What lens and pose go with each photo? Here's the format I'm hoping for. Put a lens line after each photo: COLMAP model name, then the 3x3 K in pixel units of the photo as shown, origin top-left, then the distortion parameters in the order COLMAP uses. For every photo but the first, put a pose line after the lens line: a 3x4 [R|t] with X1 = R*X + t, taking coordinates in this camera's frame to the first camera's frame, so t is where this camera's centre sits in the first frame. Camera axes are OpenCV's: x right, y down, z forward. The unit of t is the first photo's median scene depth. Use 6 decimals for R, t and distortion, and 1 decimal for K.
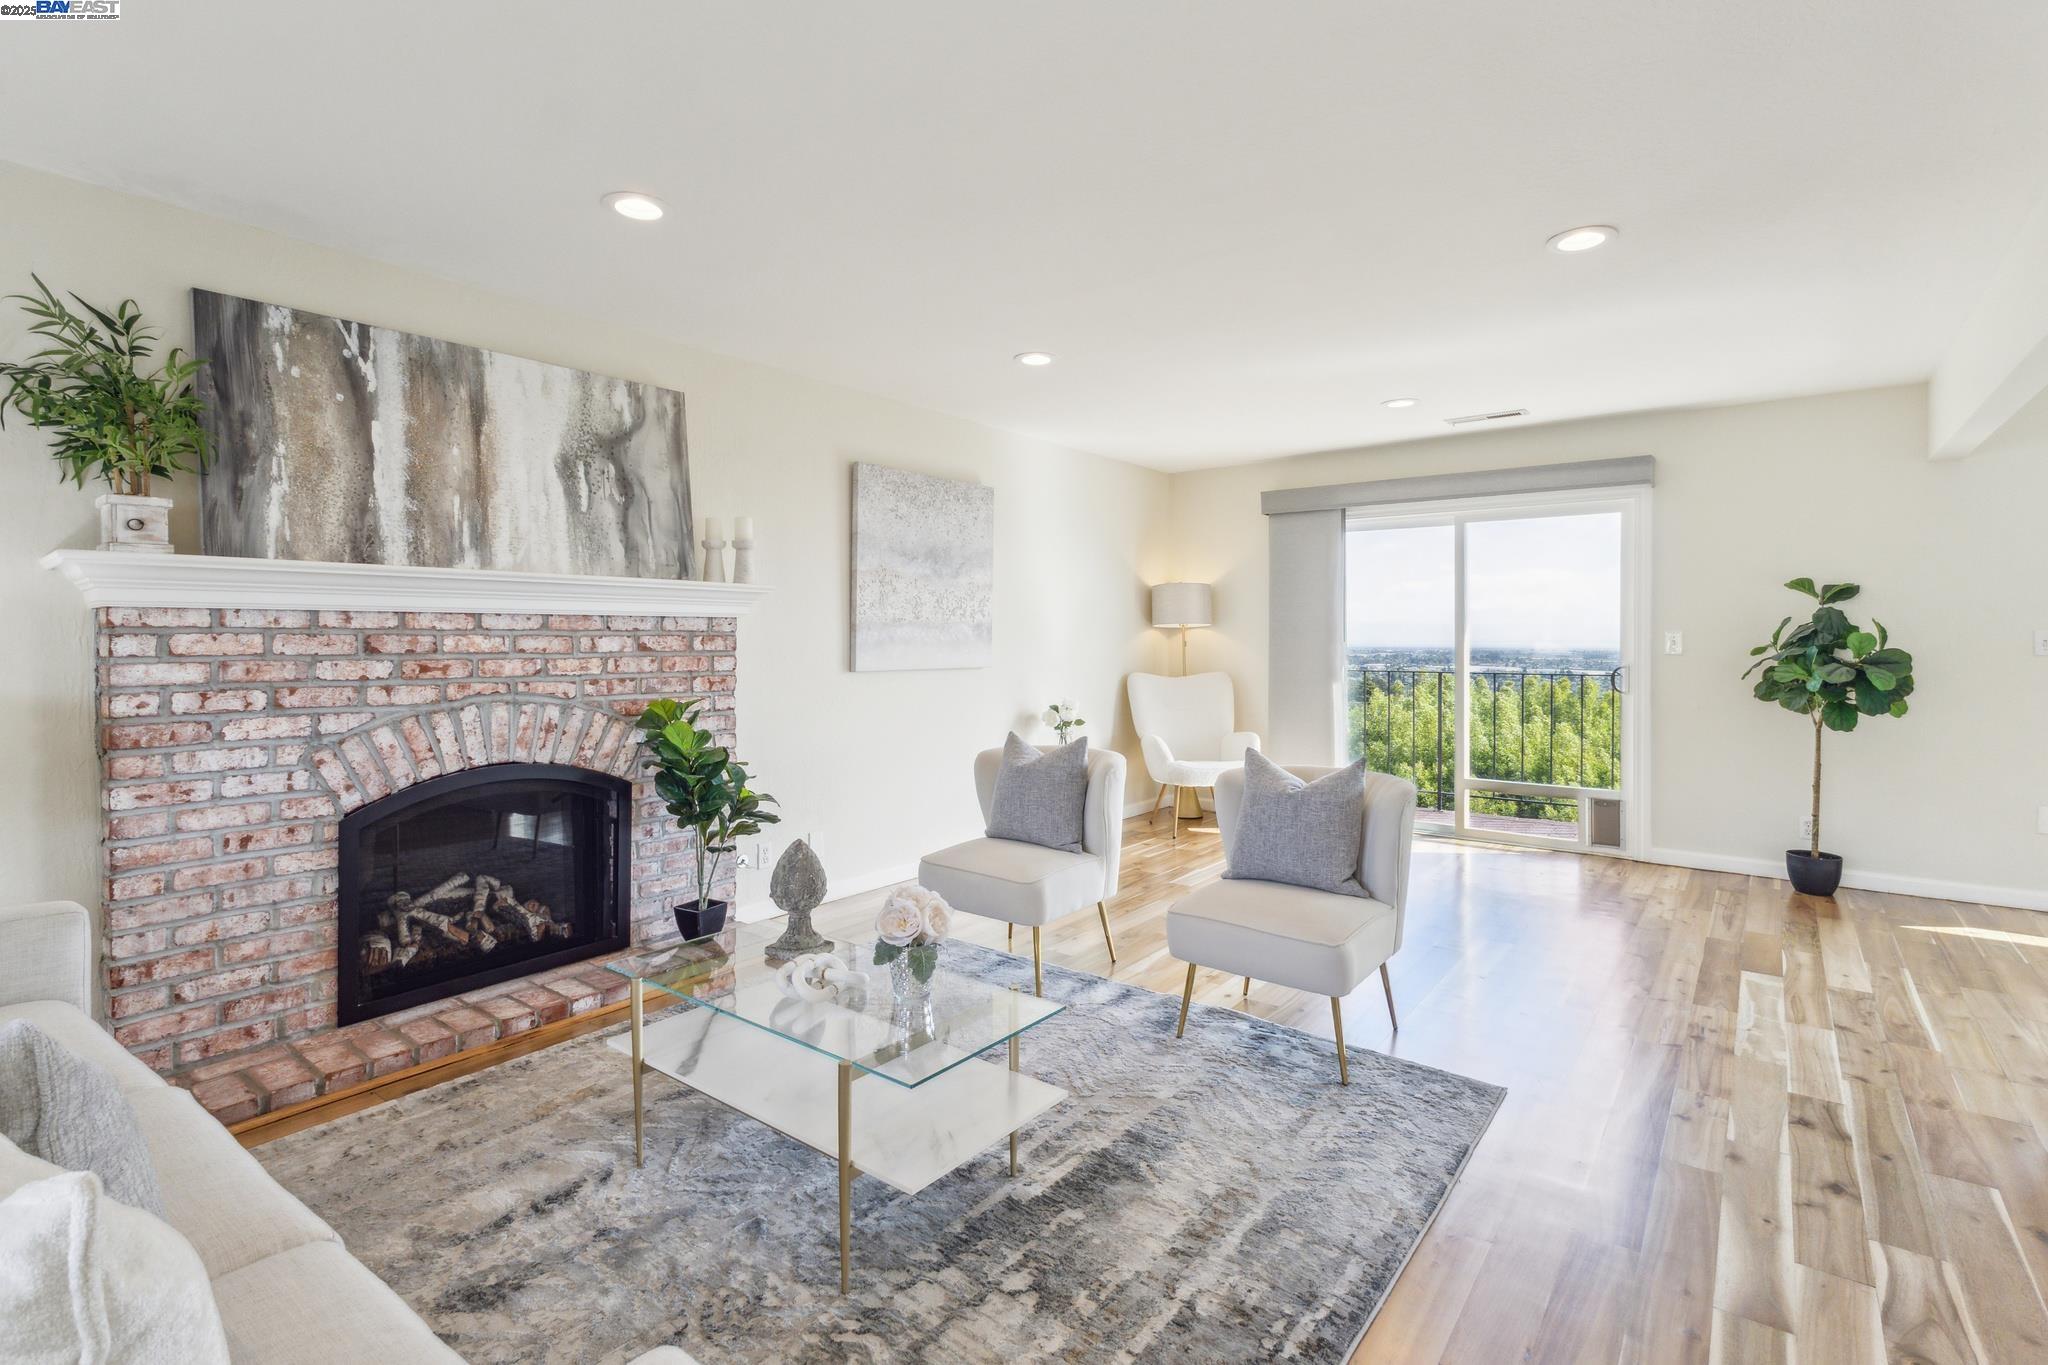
lens RADIAL K [[958.8, 0, 1039.5], [0, 958.8, 622.8], [0, 0, 1]] dist [0.001881, 0.000686]
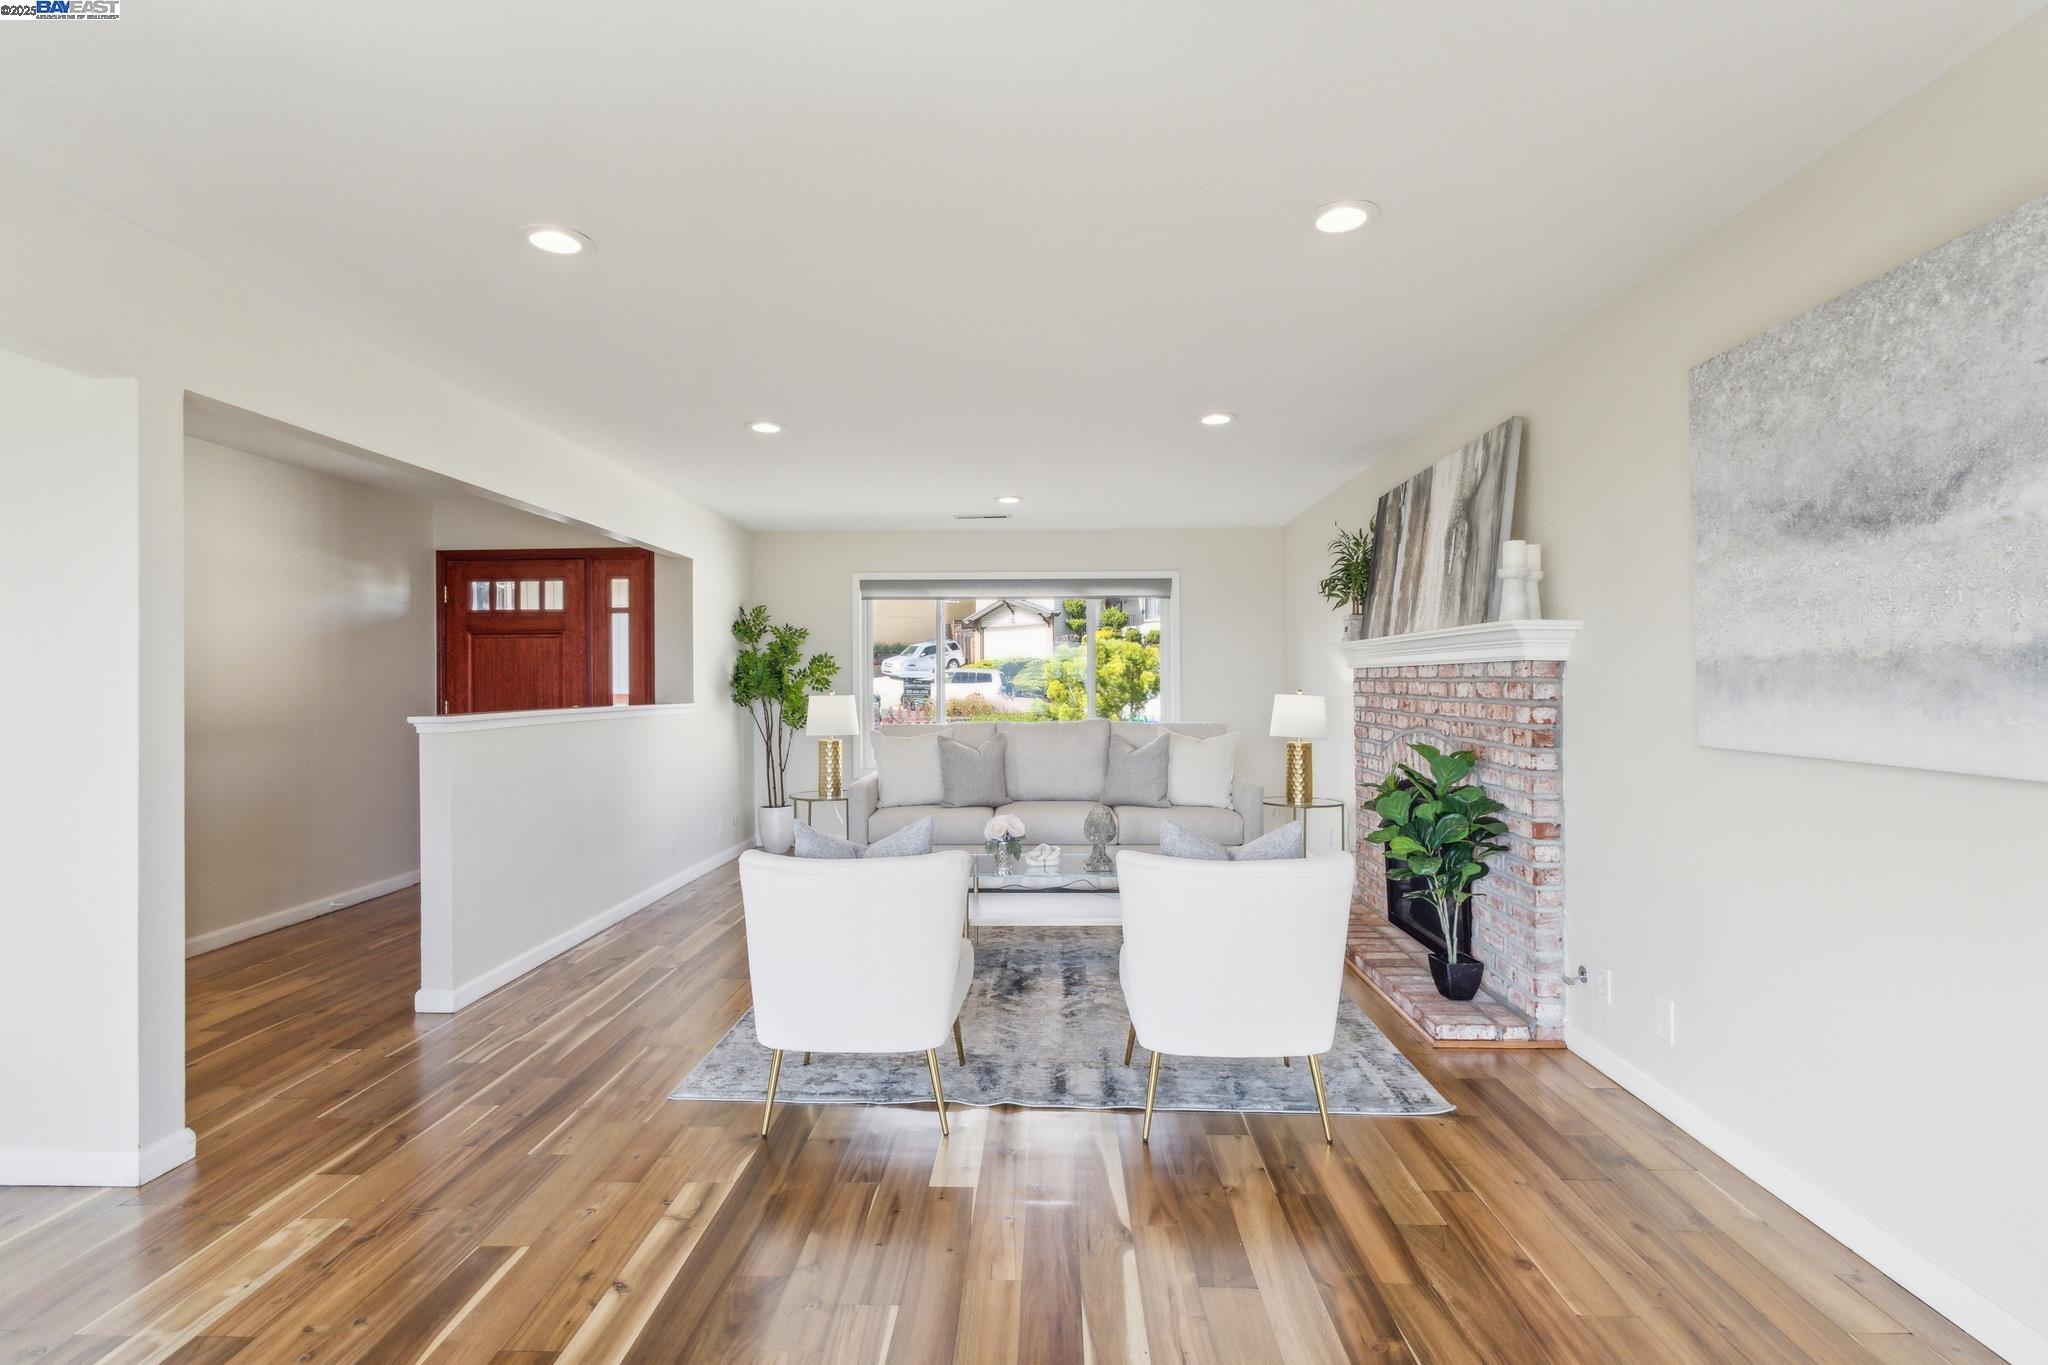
lens RADIAL K [[950.9, 0, 1015.2], [0, 950.9, 661.7], [0, 0, 1]] dist [-0.000433, 0.001601]
pose [[-0.818433, -0.005494, -0.574575, 0.661470], [0.017257, 0.999268, -0.034135, 0.020692], [0.574342, -0.037853, -0.817740, 1.797745]]
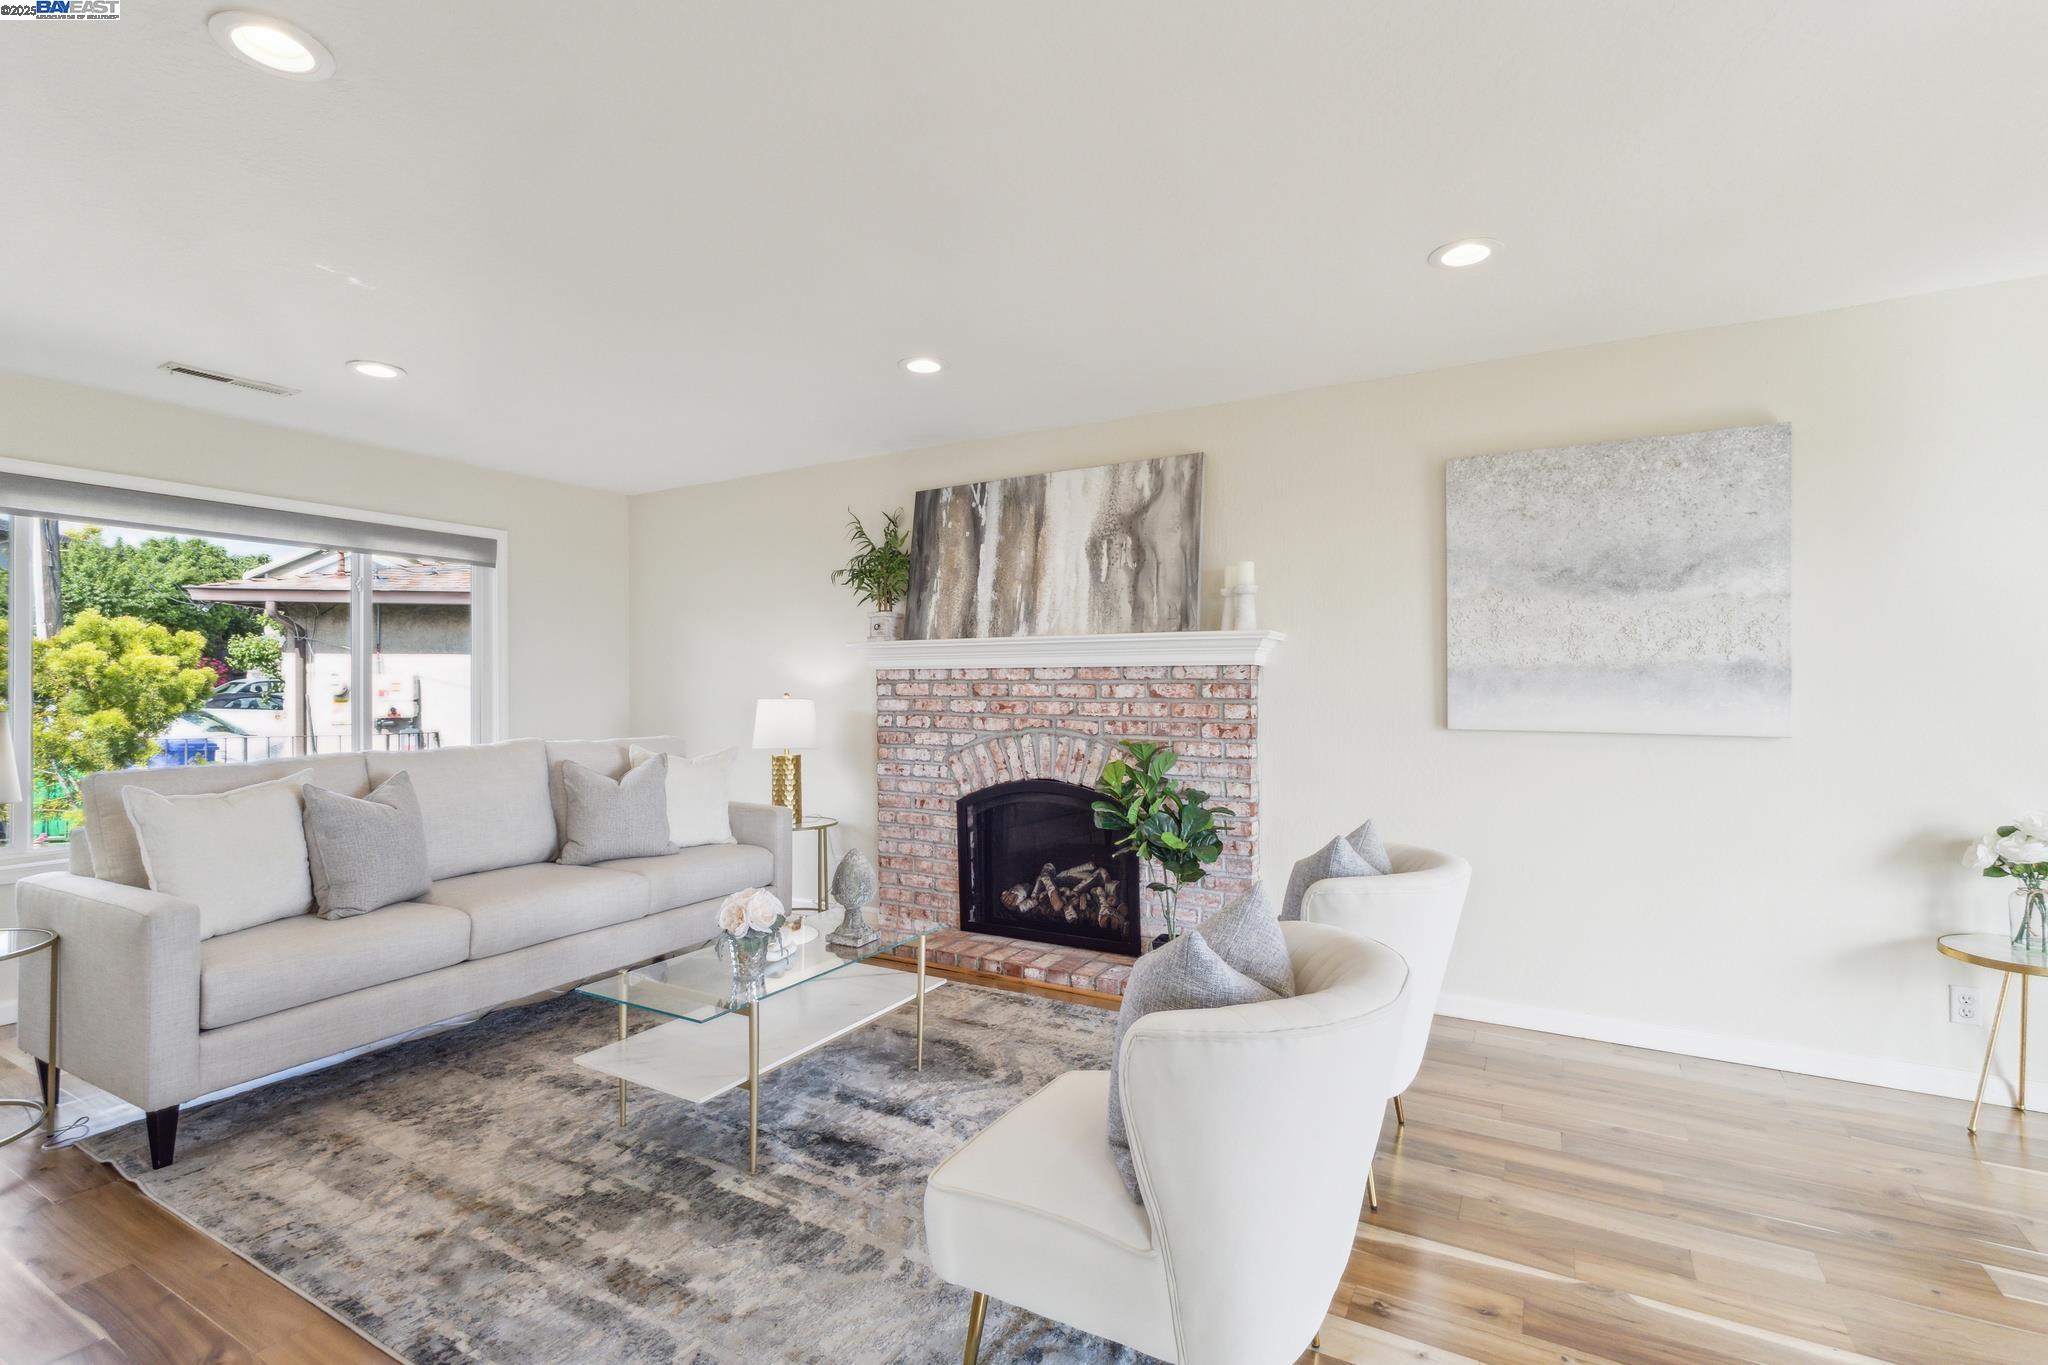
lens RADIAL K [[950.9, 0, 1015.2], [0, 950.9, 661.7], [0, 0, 1]] dist [-0.000433, 0.001601]
pose [[0.131326, -0.020046, -0.991137, 0.776497], [0.018592, 0.999669, -0.017755, 0.005047], [0.991165, -0.016096, 0.131656, 0.807355]]
